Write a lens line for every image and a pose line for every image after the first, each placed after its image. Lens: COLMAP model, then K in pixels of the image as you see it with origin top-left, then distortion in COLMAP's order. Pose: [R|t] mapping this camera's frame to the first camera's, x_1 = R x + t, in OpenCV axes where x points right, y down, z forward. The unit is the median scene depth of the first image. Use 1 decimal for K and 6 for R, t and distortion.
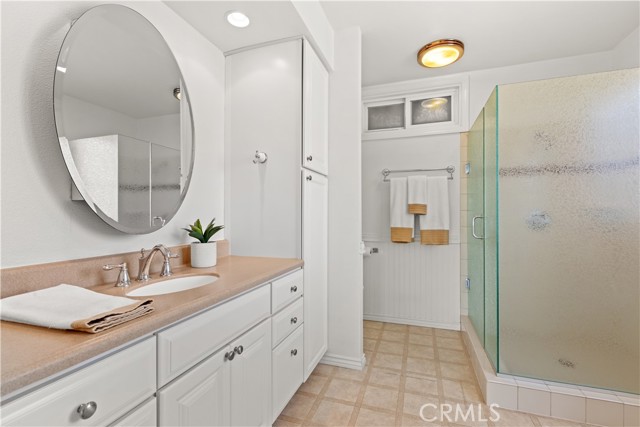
lens RADIAL K [[292.3, 0, 320.0], [0, 292.3, 213.5], [0, 0, 1]] dist [0.002514, 0.000591]
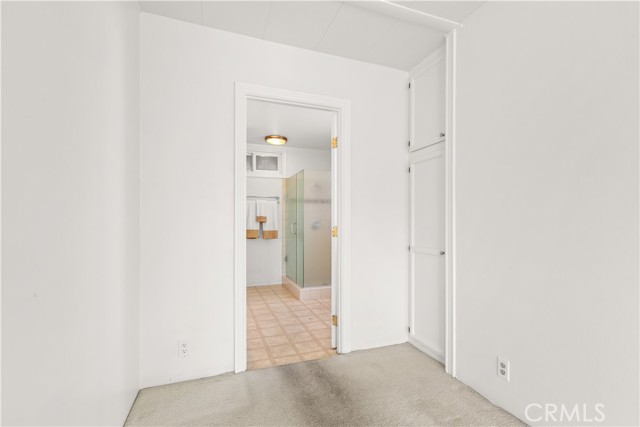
lens RADIAL K [[292.3, 0, 320.0], [0, 292.3, 213.5], [0, 0, 1]] dist [0.002514, 0.000591]
pose [[0.780384, 0.018134, 0.625038, -0.505490], [-0.002344, 0.999657, -0.026076, -0.003671], [-0.625297, 0.018884, 0.780159, -0.615820]]
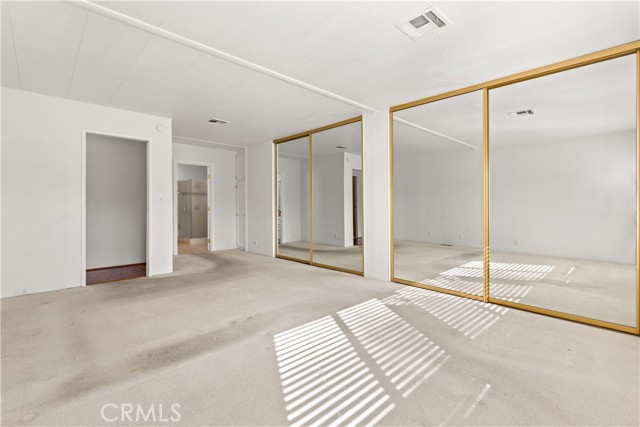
lens RADIAL K [[292.3, 0, 320.0], [0, 292.3, 213.5], [0, 0, 1]] dist [0.002514, 0.000591]
pose [[0.461462, -0.007938, 0.887125, -1.721719], [-0.005371, 0.999917, 0.011741, 0.046452], [-0.887144, -0.010182, 0.461381, -1.977217]]
